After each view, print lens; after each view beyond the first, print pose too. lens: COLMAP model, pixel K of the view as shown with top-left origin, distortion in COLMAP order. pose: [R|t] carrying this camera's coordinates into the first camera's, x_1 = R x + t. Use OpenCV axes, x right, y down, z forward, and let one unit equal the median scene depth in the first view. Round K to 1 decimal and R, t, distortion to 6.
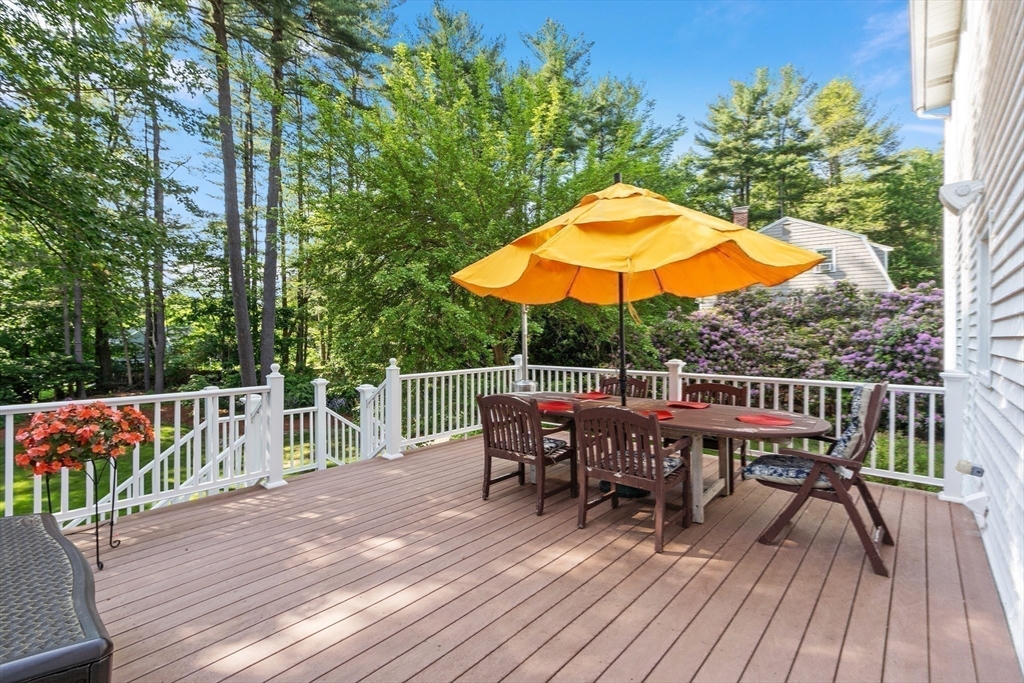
lens RADIAL K [[452.8, 0, 506.3], [0, 452.8, 340.9], [0, 0, 1]] dist [0.001635, 0.000106]
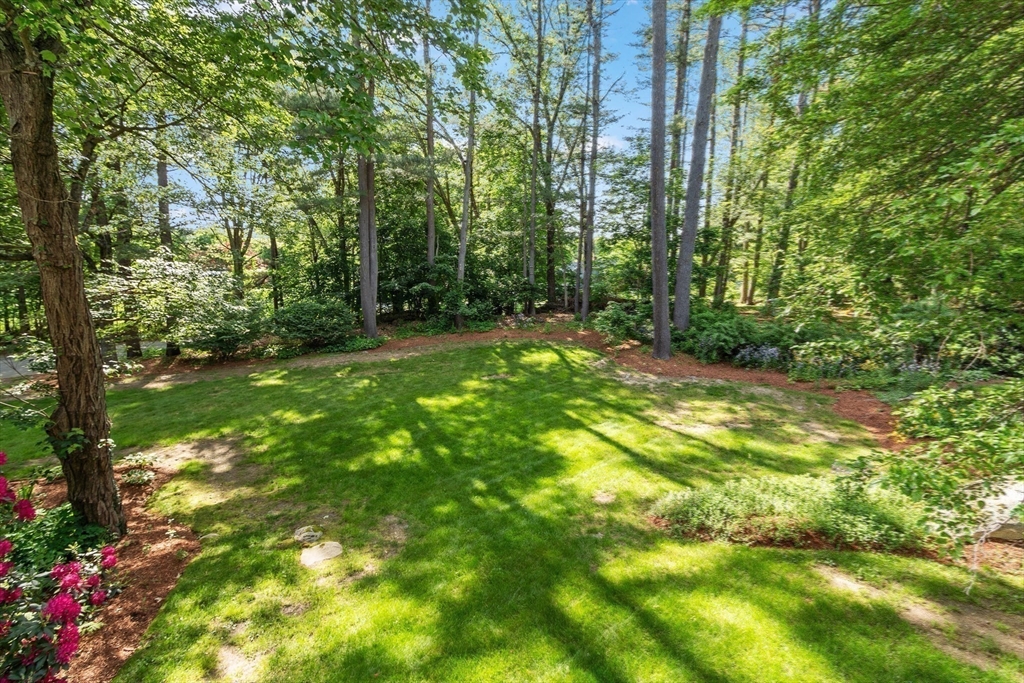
lens RADIAL K [[452.8, 0, 513.3], [0, 452.8, 331.9], [0, 0, 1]] dist [0.001635, 0.000106]
pose [[0.665571, 0.119924, -0.736637, -0.090576], [-0.036004, 0.991016, 0.128807, 0.019640], [0.745466, -0.059208, 0.663909, 0.168502]]
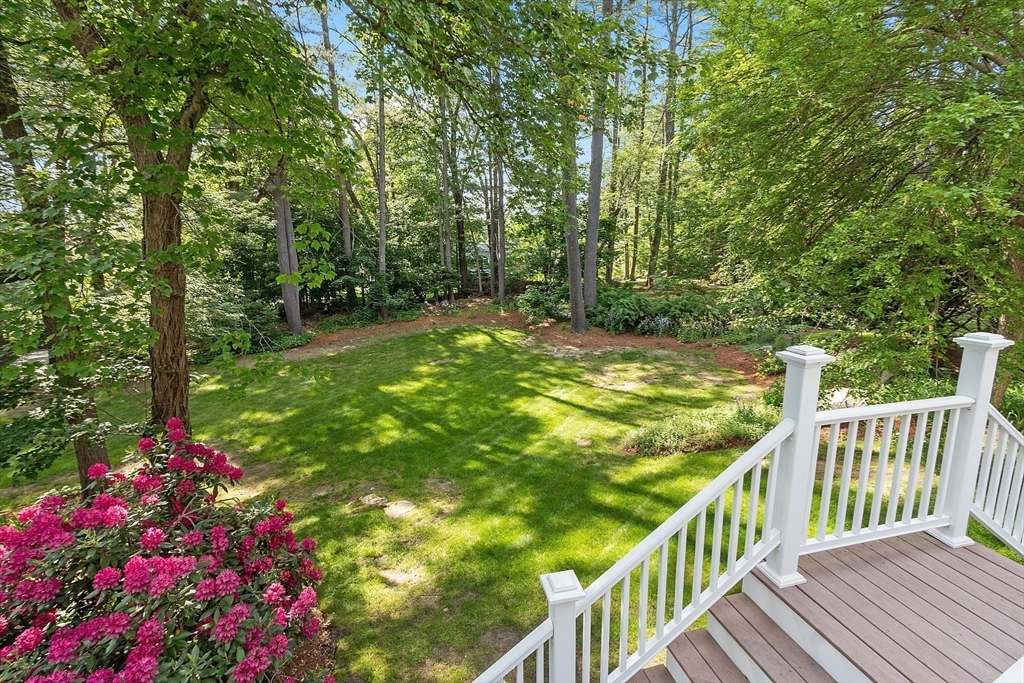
lens RADIAL K [[452.8, 0, 506.5], [0, 452.8, 340.3], [0, 0, 1]] dist [0.001635, 0.000106]
pose [[0.833087, 0.104535, -0.543174, -0.107295], [-0.001053, 0.982278, 0.187428, -0.001286], [0.553140, -0.155572, 0.818433, 0.036696]]
